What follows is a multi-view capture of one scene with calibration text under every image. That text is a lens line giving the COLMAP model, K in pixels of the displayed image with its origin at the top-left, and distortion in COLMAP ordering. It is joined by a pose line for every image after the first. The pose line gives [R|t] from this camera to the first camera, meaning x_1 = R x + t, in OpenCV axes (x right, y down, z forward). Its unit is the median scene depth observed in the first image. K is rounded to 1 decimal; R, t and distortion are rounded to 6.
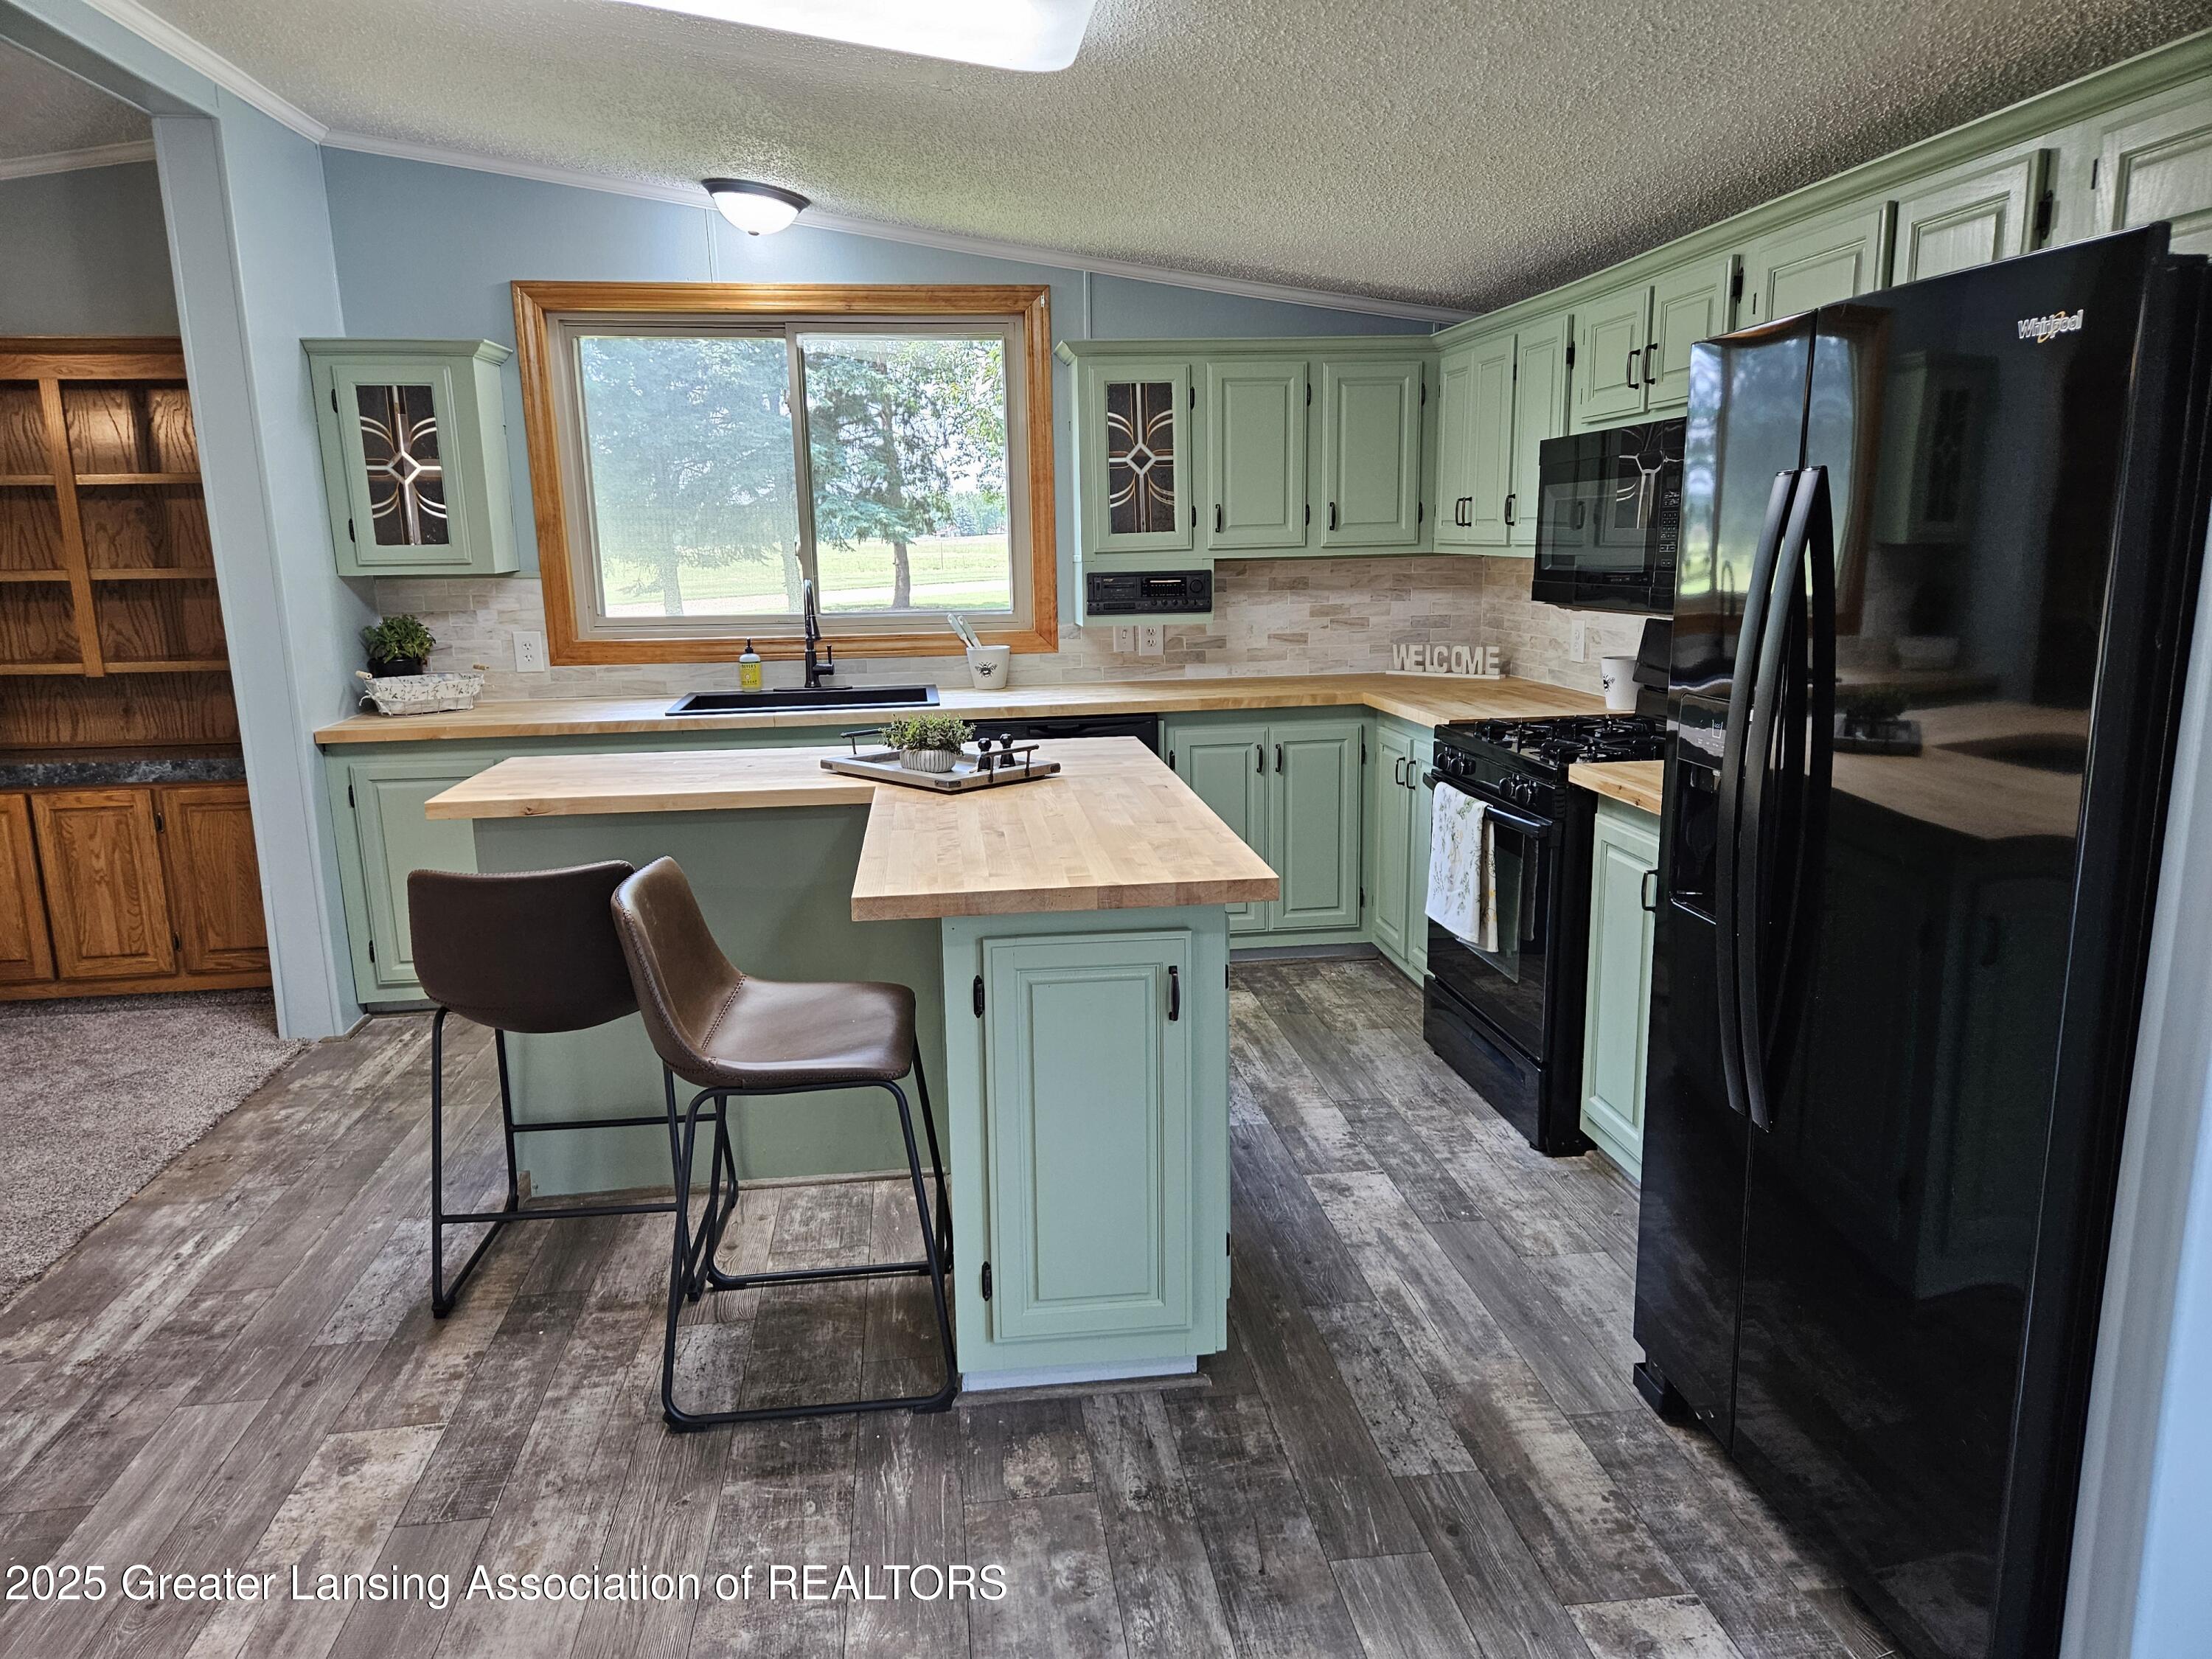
lens RADIAL K [[1485.1, 0, 1099.3], [0, 1485.1, 844.3], [0, 0, 1]] dist [0.076729, -0.064320]
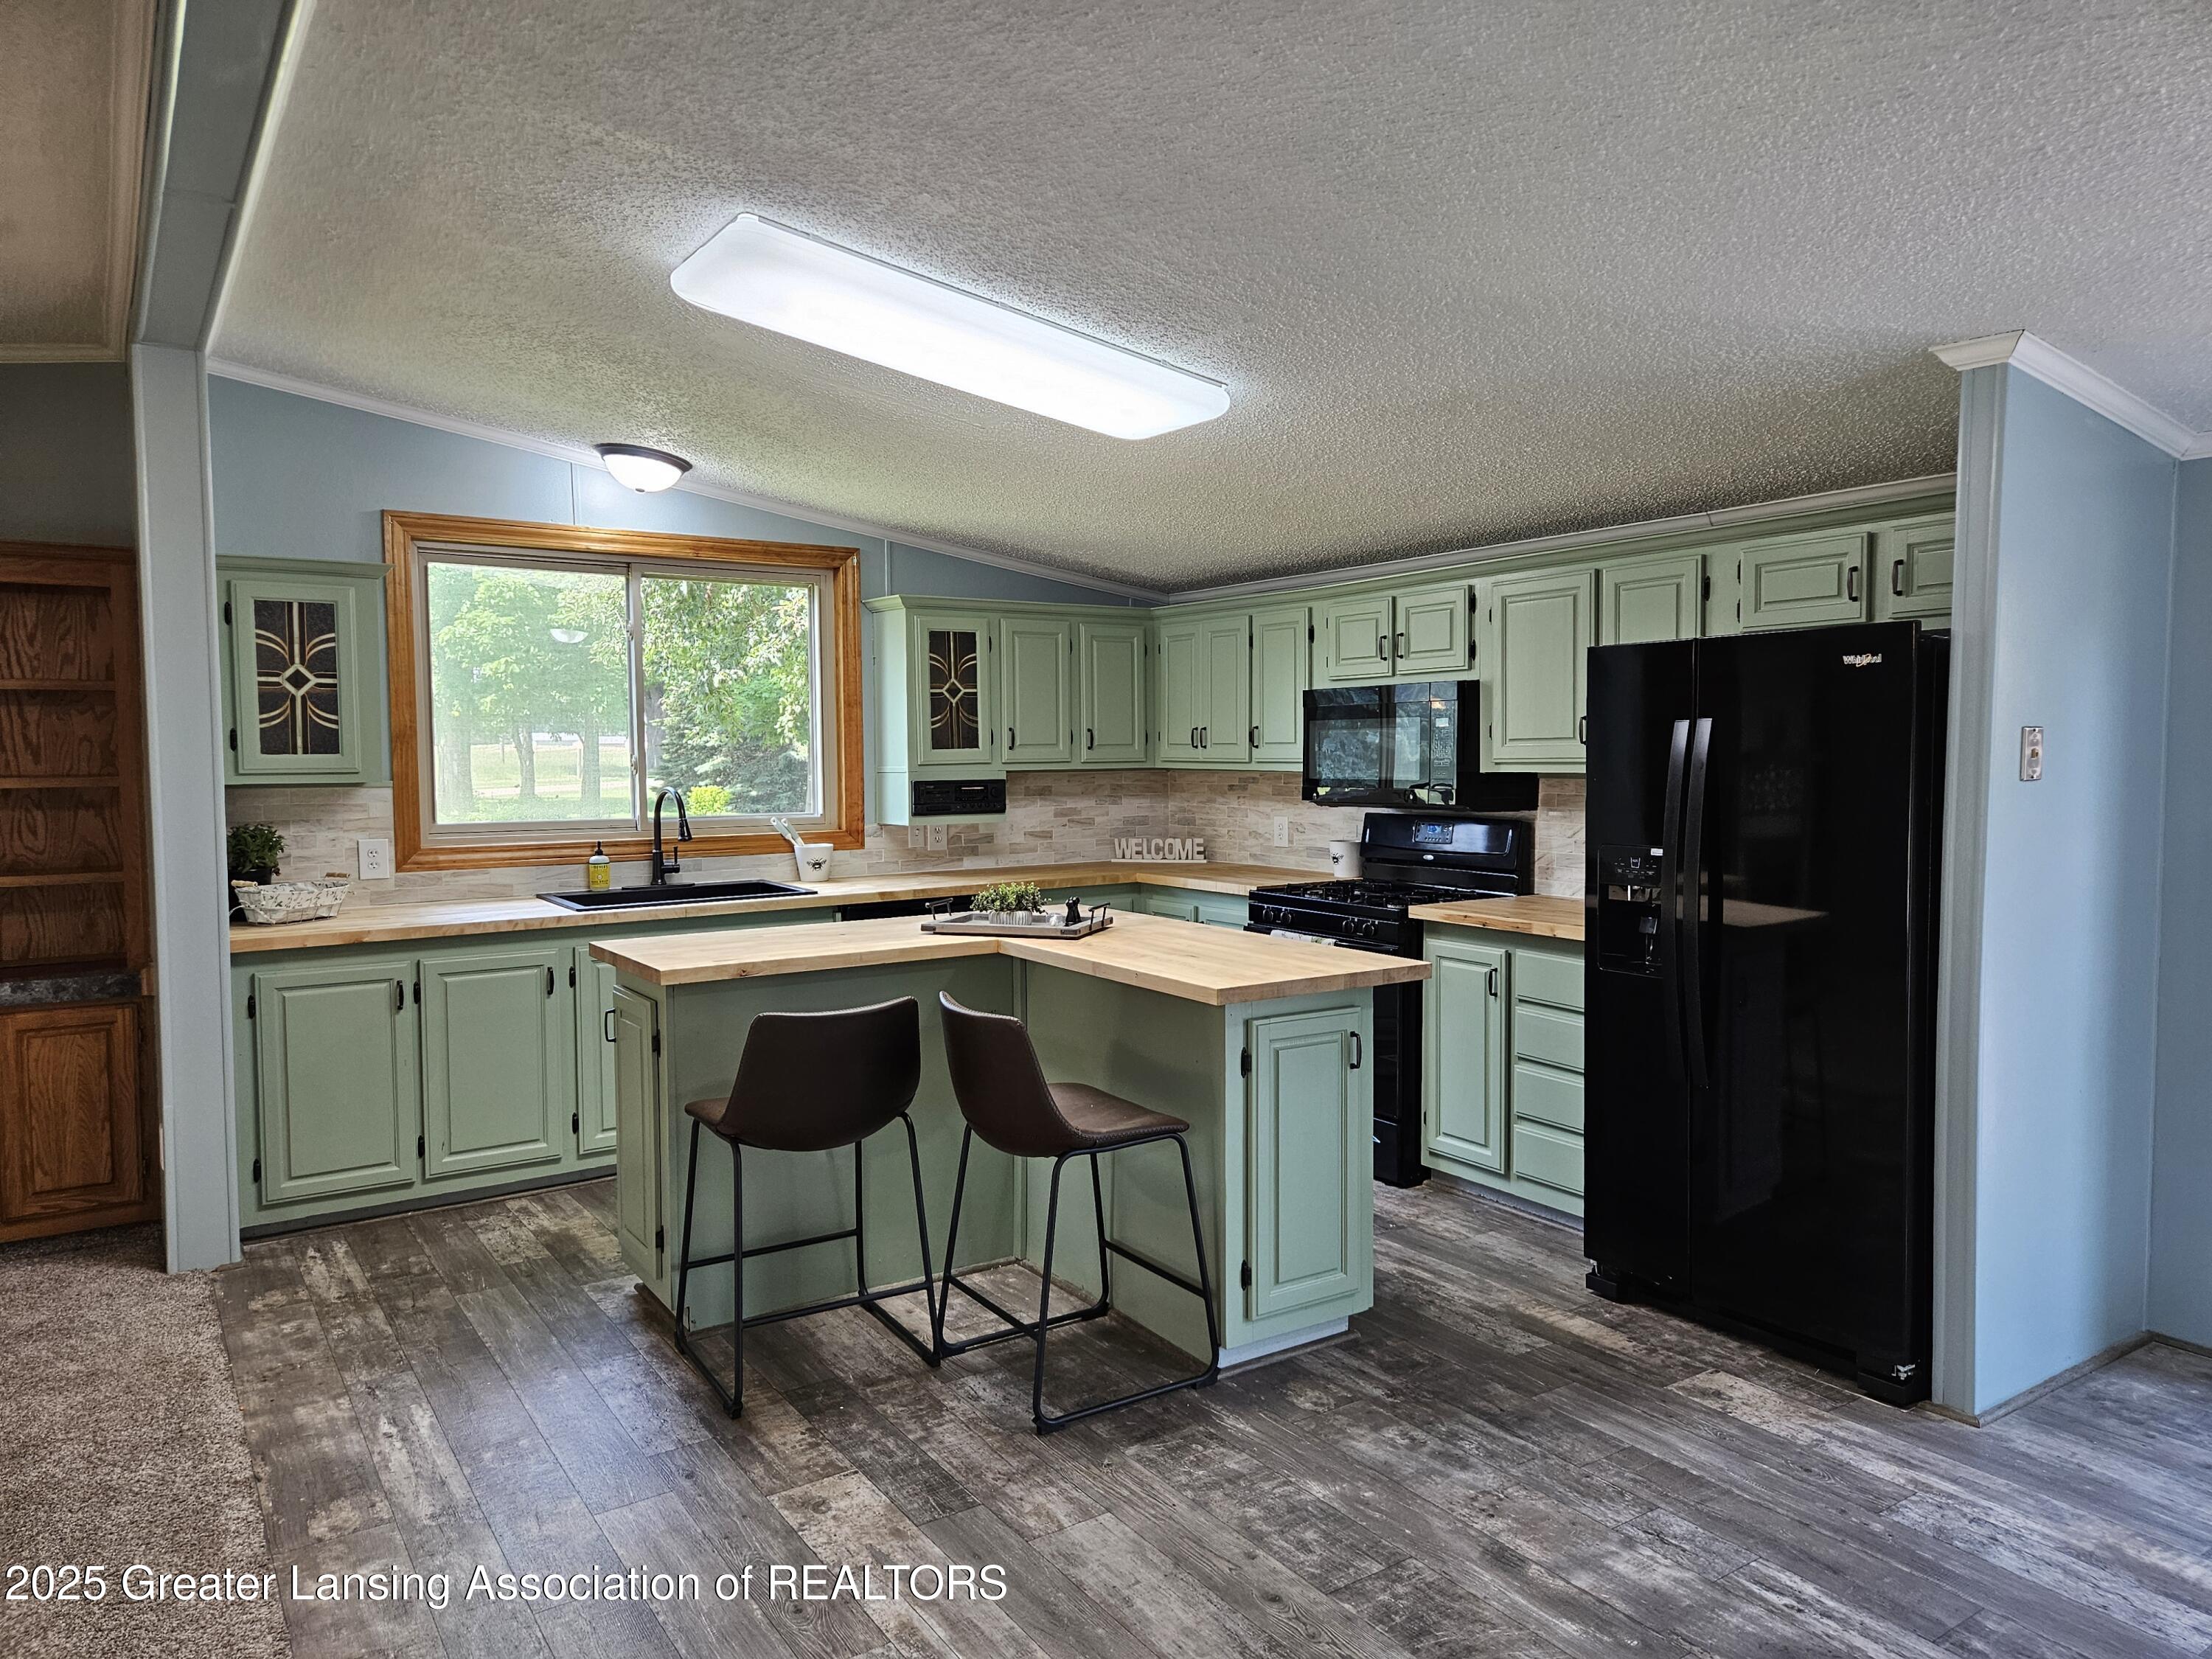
lens RADIAL K [[1477.4, 0, 1128.5], [0, 1477.4, 826.4], [0, 0, 1]] dist [0.078916, -0.063484]
pose [[0.888943, -0.011606, 0.457871, -0.416647], [0.083533, 0.987020, -0.137159, 0.032289], [-0.450336, 0.160174, 0.878374, -0.120626]]
